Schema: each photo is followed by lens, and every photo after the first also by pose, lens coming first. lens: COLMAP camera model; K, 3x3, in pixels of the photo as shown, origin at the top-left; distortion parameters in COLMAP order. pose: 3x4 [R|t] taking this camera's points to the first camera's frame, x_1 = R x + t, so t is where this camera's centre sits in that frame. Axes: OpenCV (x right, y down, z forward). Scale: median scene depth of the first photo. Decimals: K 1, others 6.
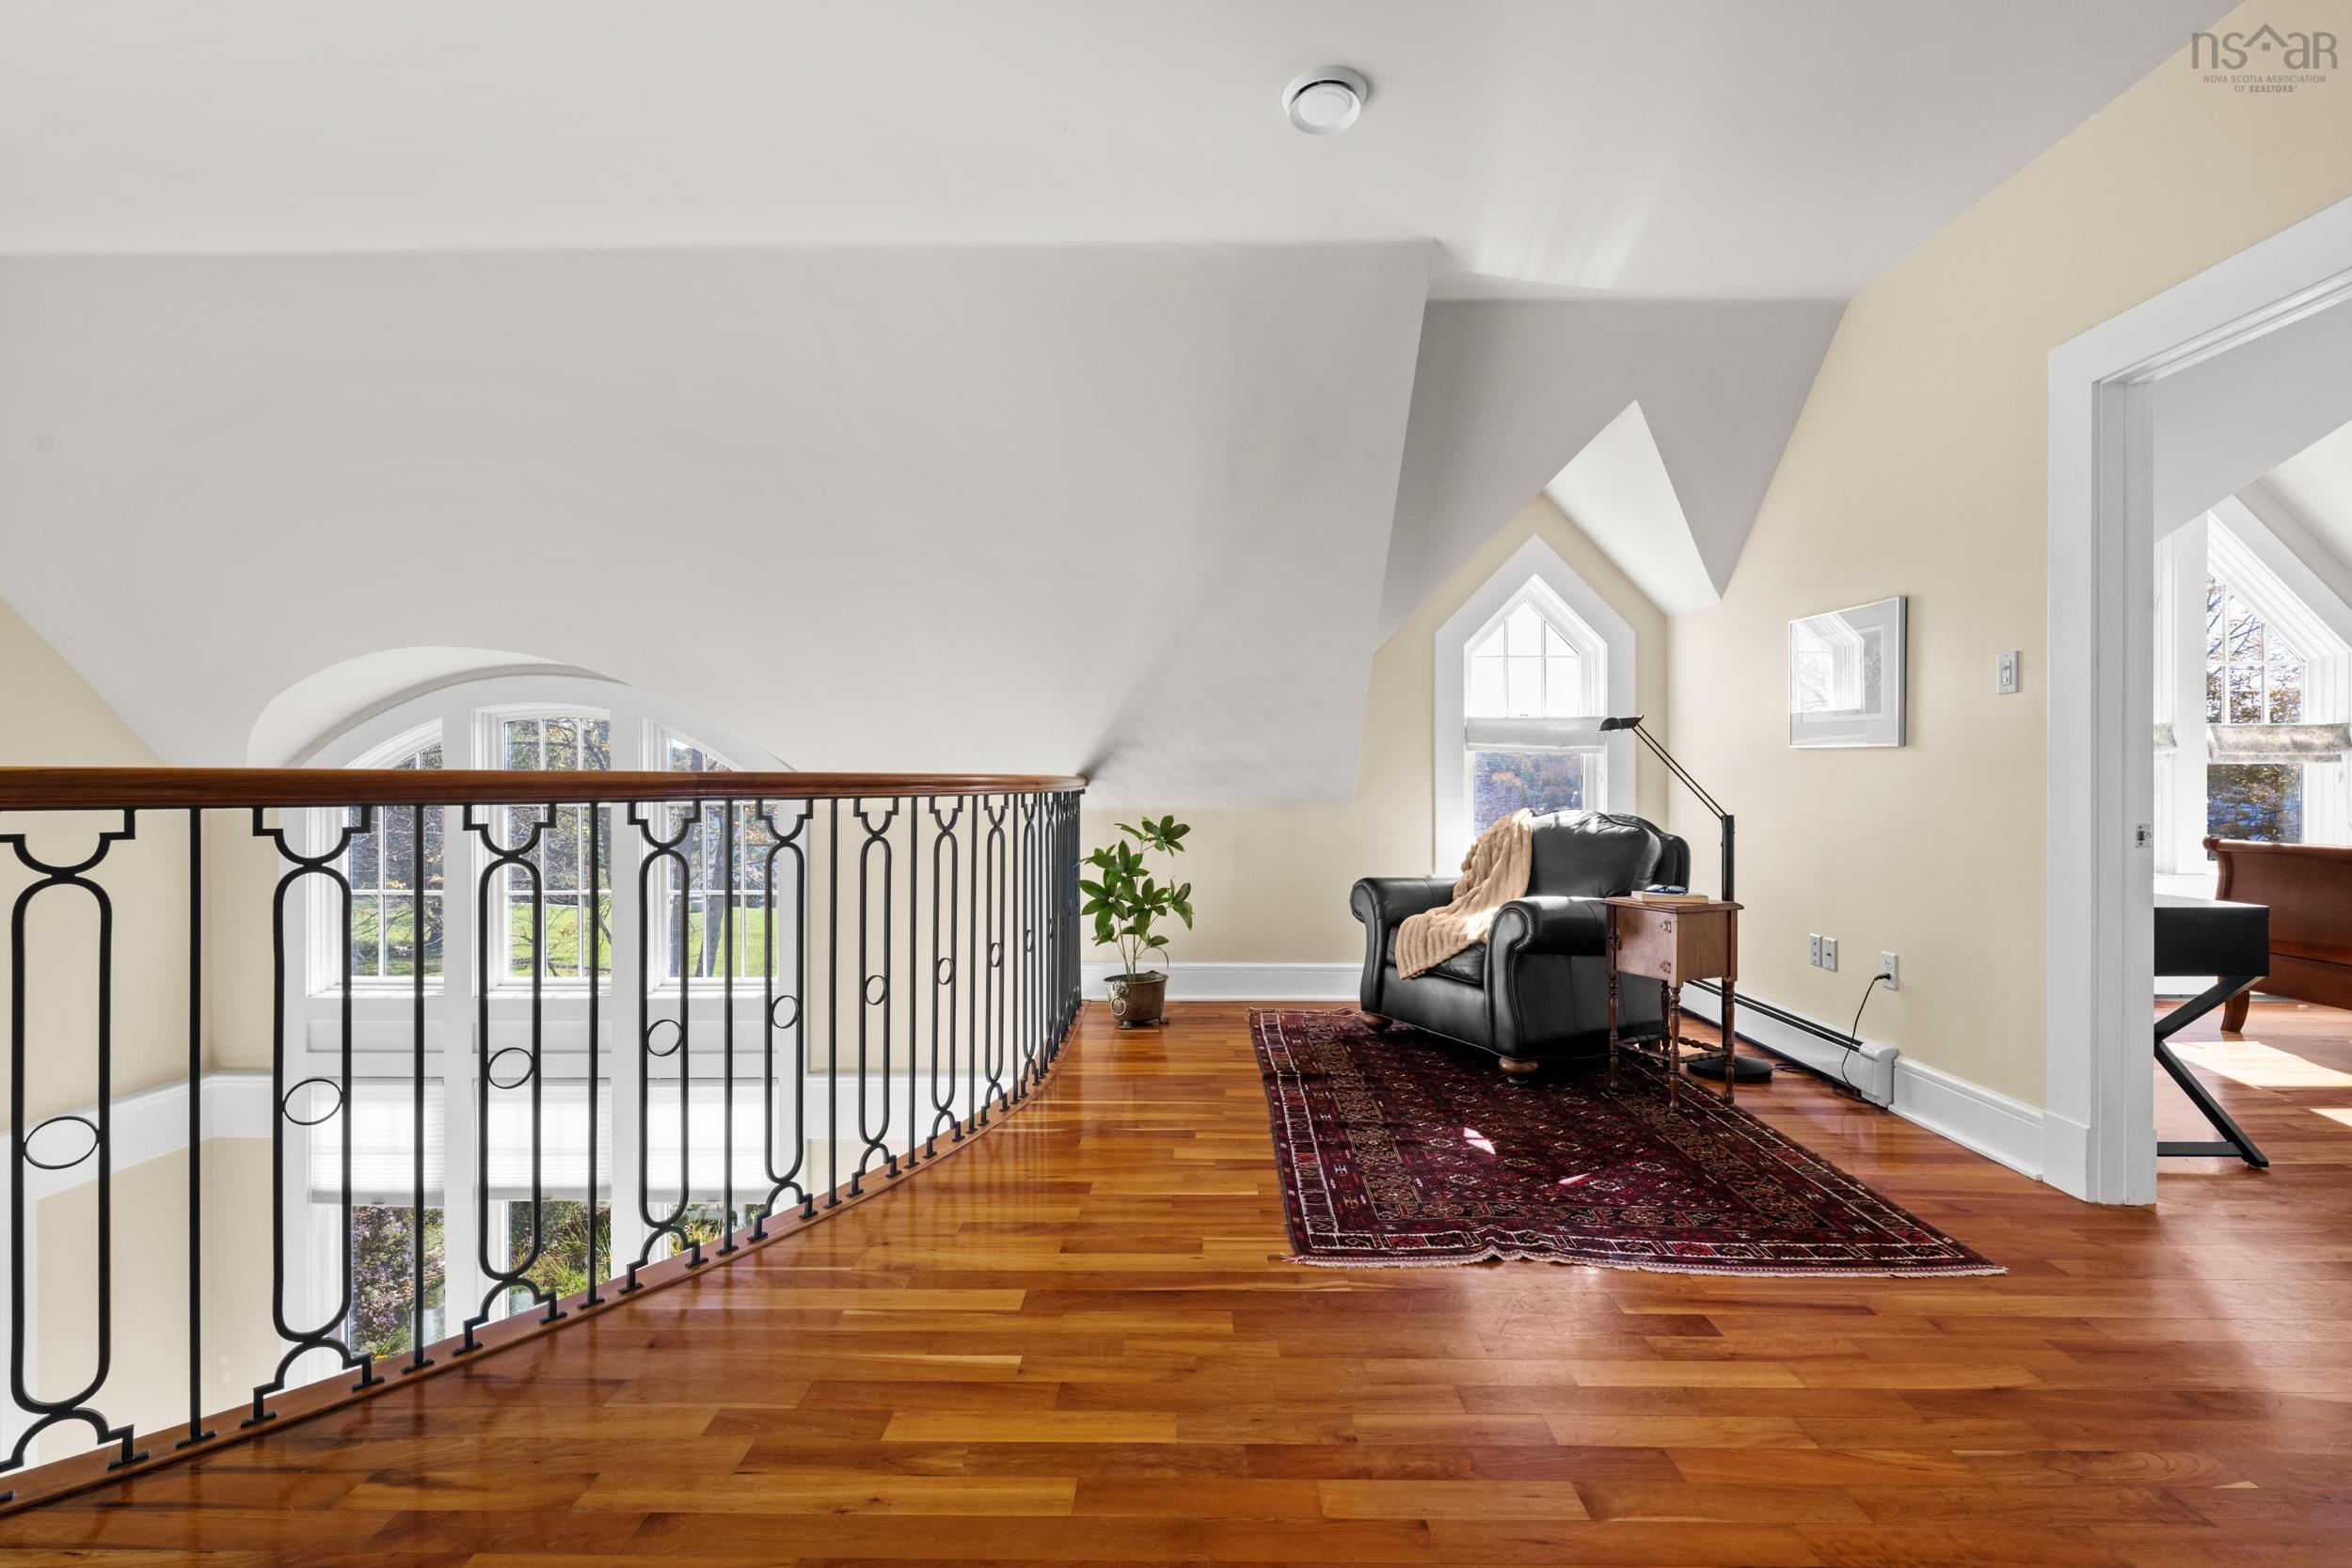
lens RADIAL K [[1051.6, 0, 1172.5], [0, 1051.6, 786.5], [0, 0, 1]] dist [-0.004641, -0.000665]
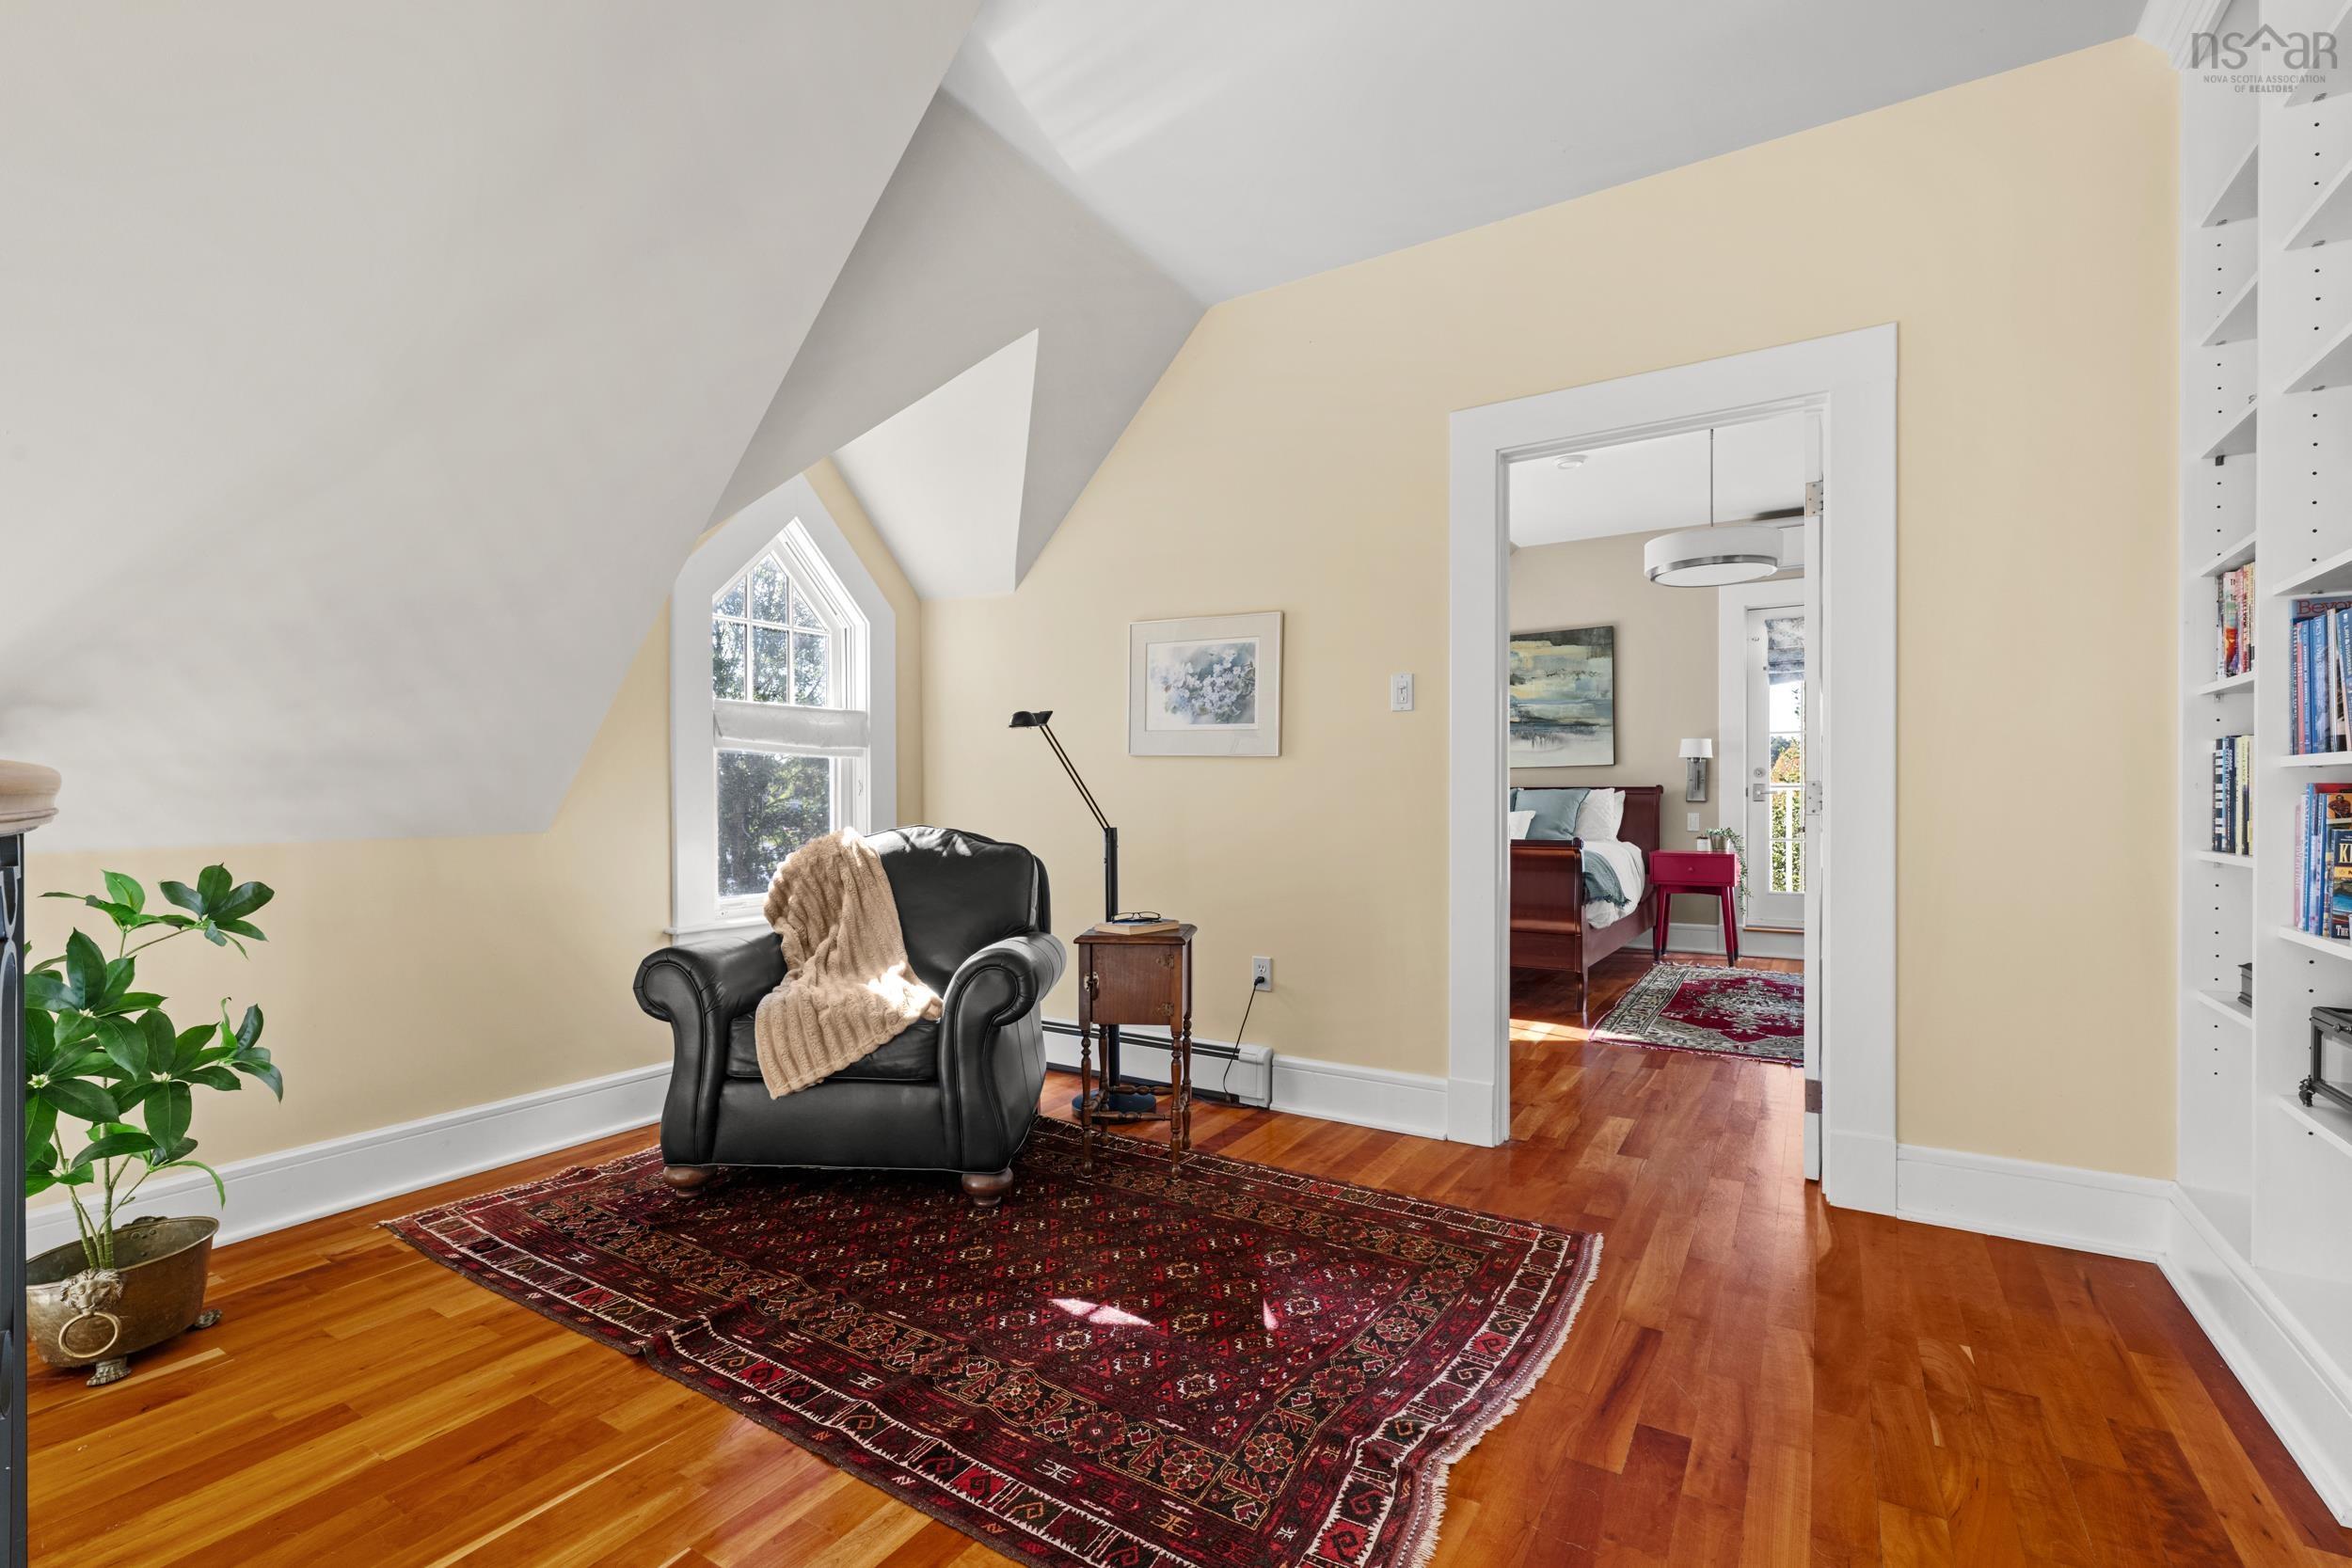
lens RADIAL K [[1051.6, 0, 1182.3], [0, 1051.6, 790.7], [0, 0, 1]] dist [-0.004641, -0.000665]
pose [[0.504846, -0.000042, 0.863209, -0.252725], [0.006141, 0.999975, -0.003543, -0.001015], [-0.863187, 0.007090, 0.504834, 0.557507]]
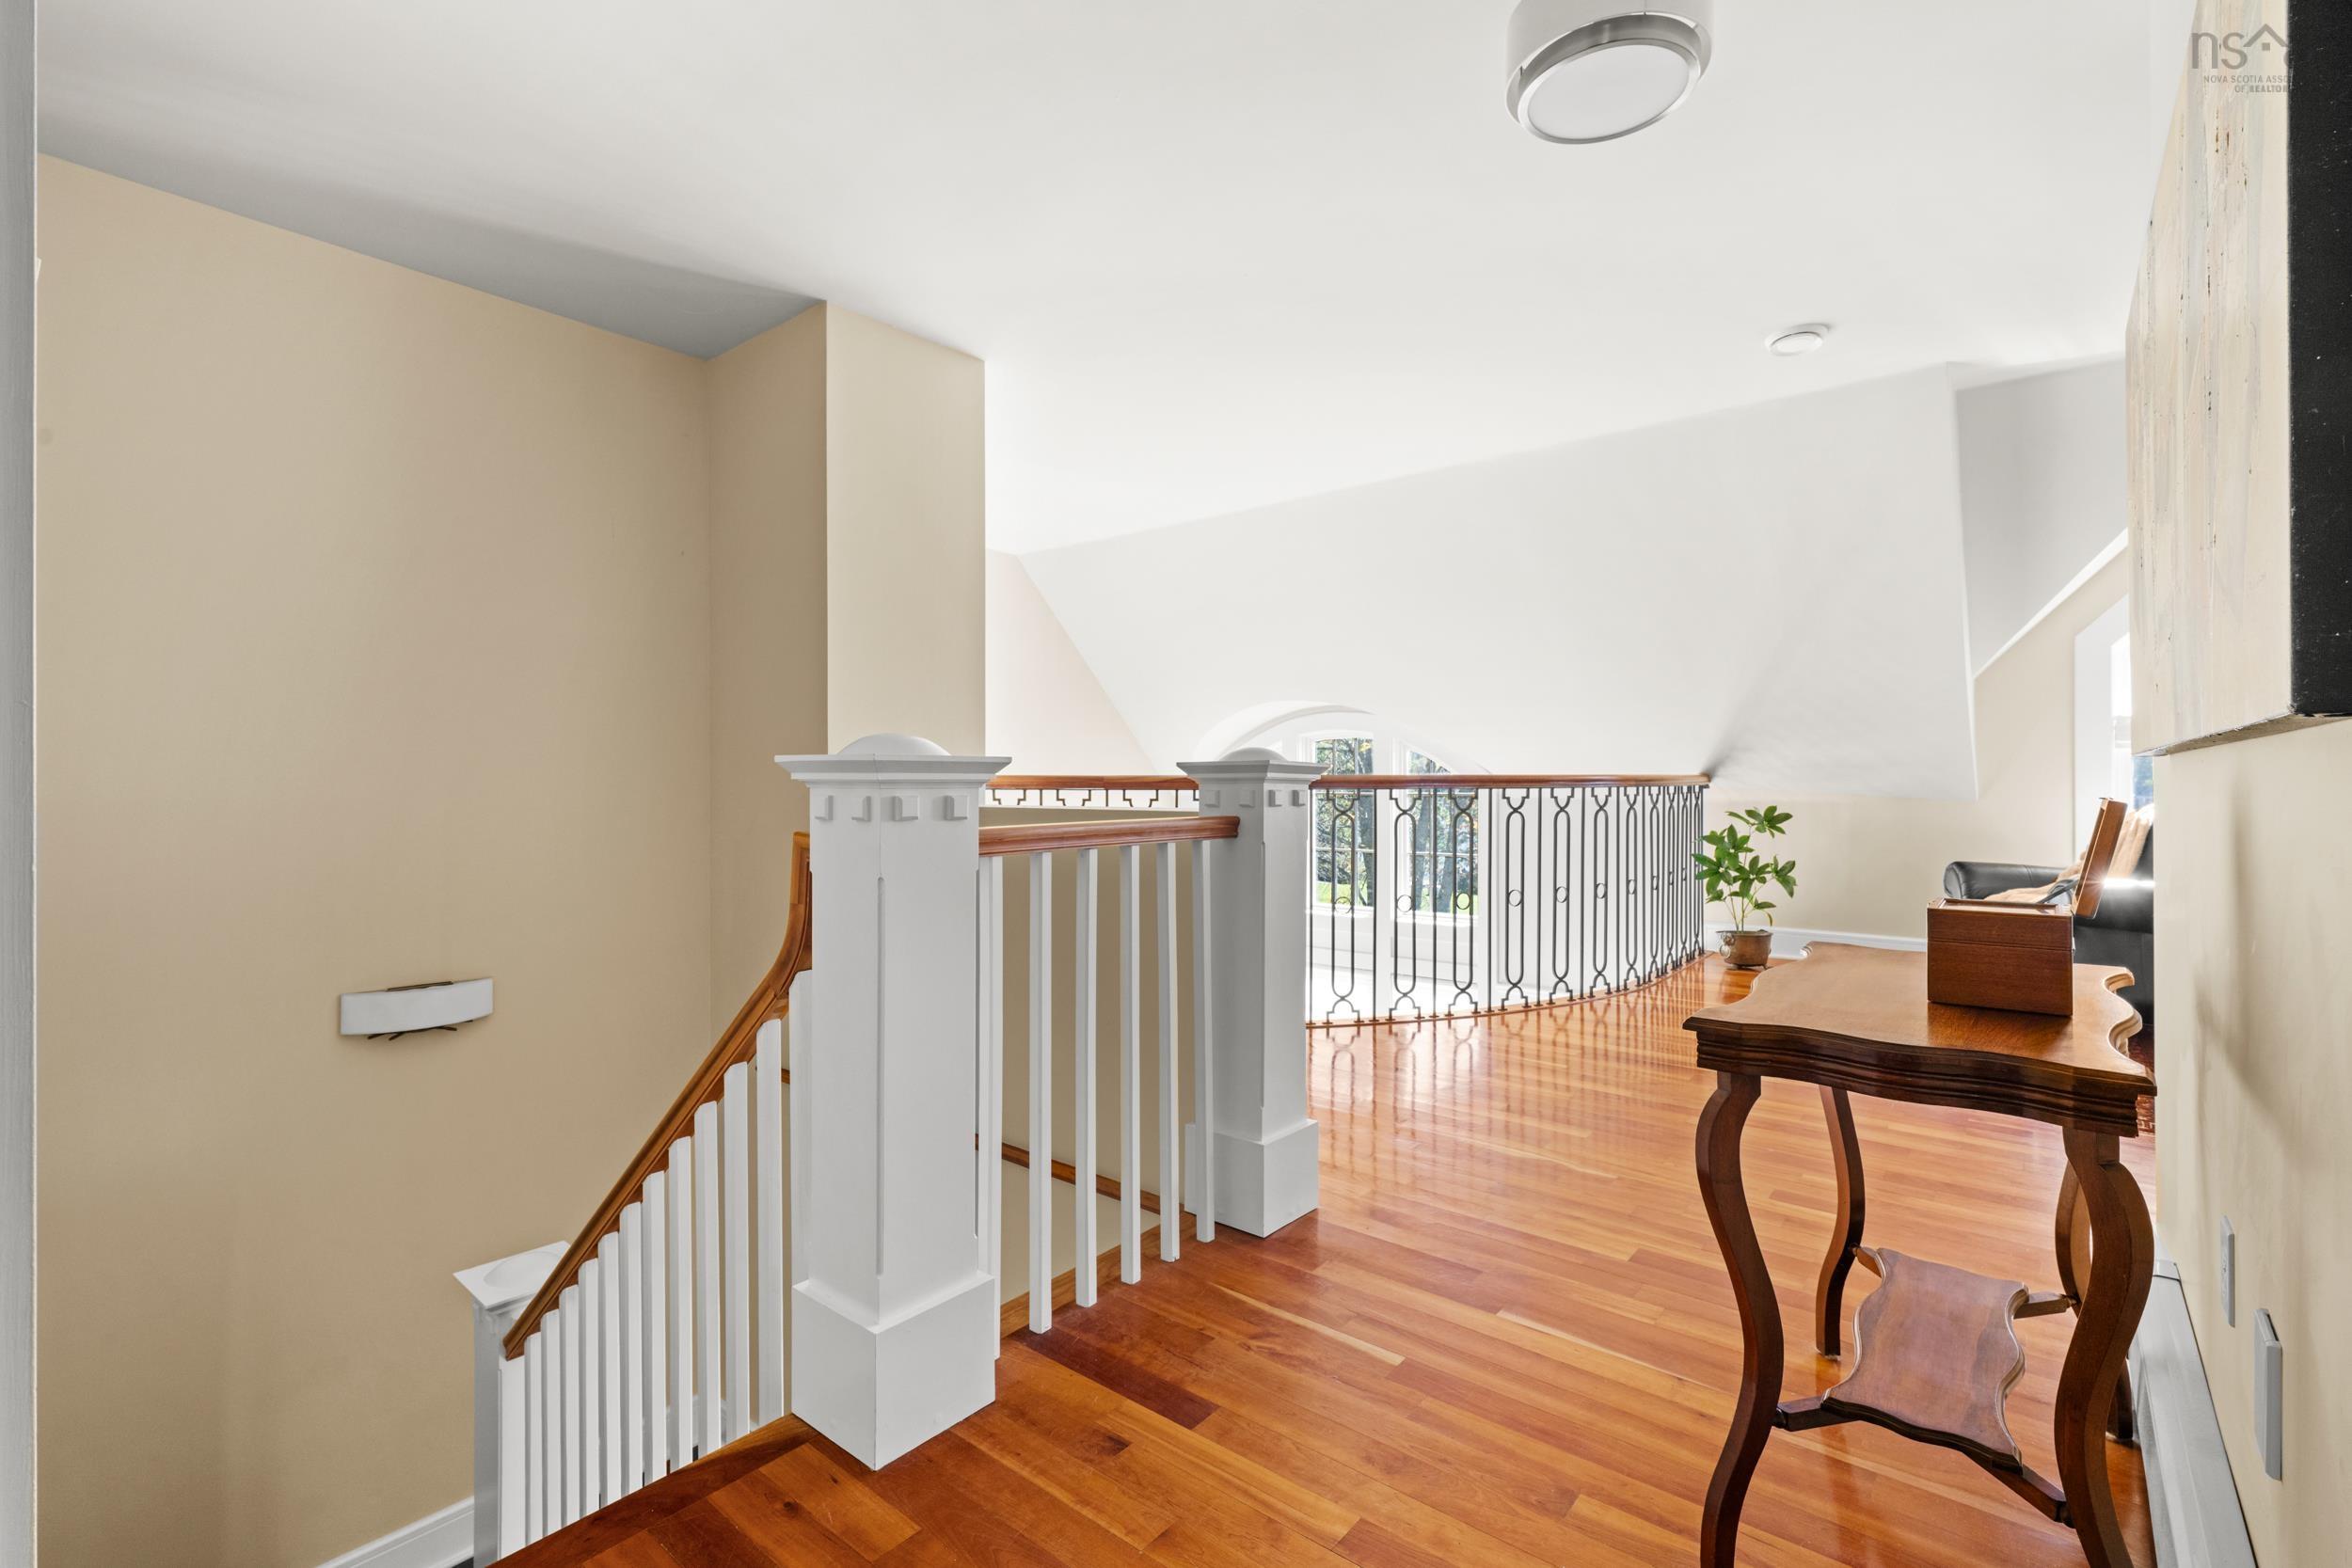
lens RADIAL K [[1051.6, 0, 1177.6], [0, 1051.6, 789.3], [0, 0, 1]] dist [-0.004641, -0.000665]
pose [[0.848962, 0.006252, -0.528417, 0.077732], [-0.003645, 0.999976, 0.005975, 0.003259], [0.528442, -0.003147, 0.848964, -0.623110]]
